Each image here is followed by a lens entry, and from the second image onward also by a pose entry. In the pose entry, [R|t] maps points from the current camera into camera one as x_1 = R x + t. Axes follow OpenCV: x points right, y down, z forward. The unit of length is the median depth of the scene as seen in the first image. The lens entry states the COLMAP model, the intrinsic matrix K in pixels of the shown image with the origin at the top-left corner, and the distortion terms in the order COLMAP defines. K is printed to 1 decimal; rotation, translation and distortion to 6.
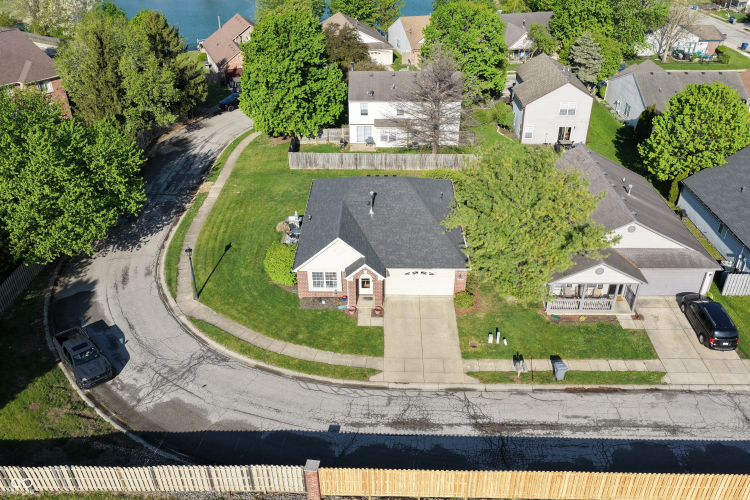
lens RADIAL K [[623.9, 0, 377.5], [0, 623.9, 254.8], [0, 0, 1]] dist [-0.014116, 0.041348]
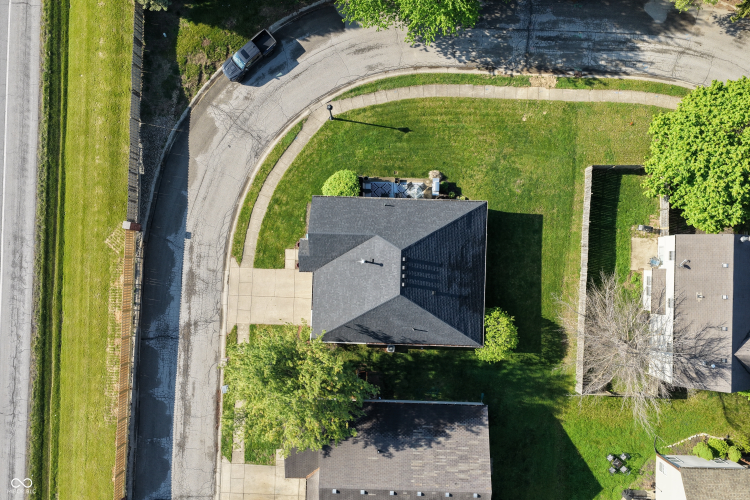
lens RADIAL K [[623.9, 0, 377.5], [0, 623.9, 254.8], [0, 0, 1]] dist [-0.014116, 0.041348]
pose [[-0.021233, 0.999754, -0.006444, -0.016217], [-0.523223, -0.005619, 0.852177, -1.134781], [0.851931, 0.021466, 0.523214, 0.485869]]
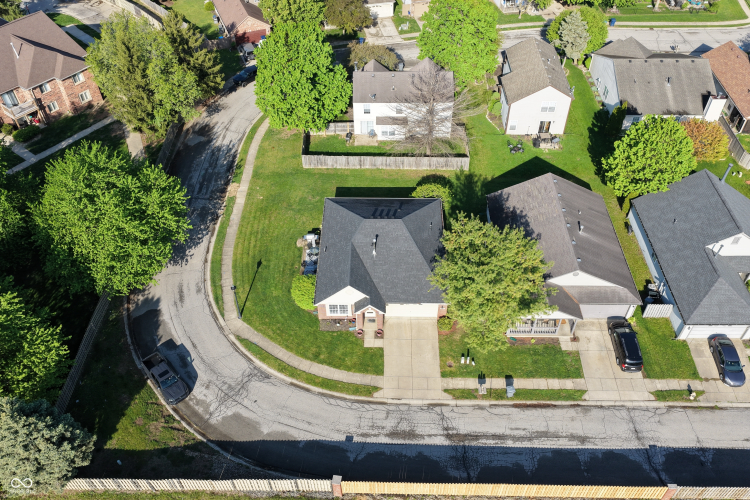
lens RADIAL K [[623.9, 0, 377.5], [0, 623.9, 254.8], [0, 0, 1]] dist [-0.014116, 0.041348]
pose [[0.999998, -0.000506, -0.001686, -0.001131], [0.000899, 0.970412, 0.241453, -0.409163], [0.001514, -0.241454, 0.970411, -0.255129]]
